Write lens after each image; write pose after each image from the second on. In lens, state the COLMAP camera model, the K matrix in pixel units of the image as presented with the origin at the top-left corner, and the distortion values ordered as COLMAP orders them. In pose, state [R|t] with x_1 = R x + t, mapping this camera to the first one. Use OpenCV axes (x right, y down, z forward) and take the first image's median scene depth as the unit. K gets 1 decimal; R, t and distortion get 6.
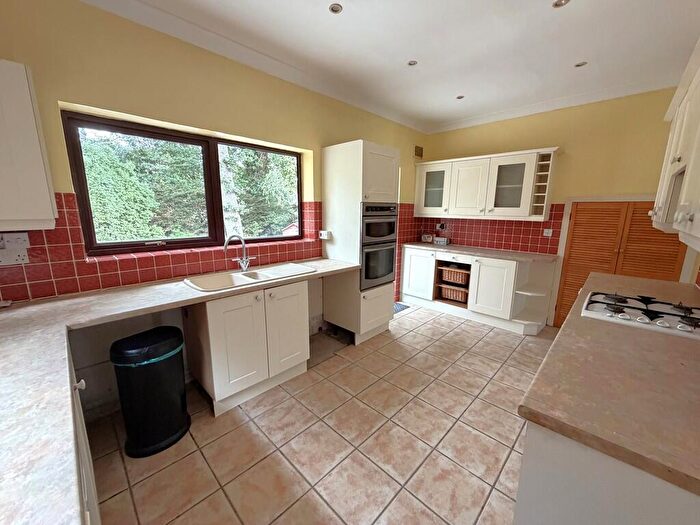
lens RADIAL K [[280.6, 0, 347.8], [0, 280.6, 262.5], [0, 0, 1]] dist [0.000069, 0.000353]
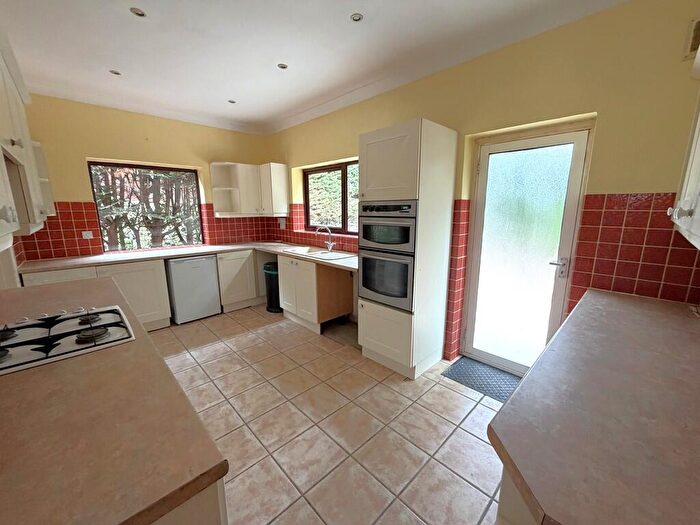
lens RADIAL K [[280.6, 0, 347.8], [0, 280.6, 262.5], [0, 0, 1]] dist [0.000069, 0.000353]
pose [[-0.031754, 0.177800, -0.983554, 1.096292], [-0.188143, 0.965396, 0.180591, -0.197159], [0.981628, 0.190783, 0.002797, 1.093727]]
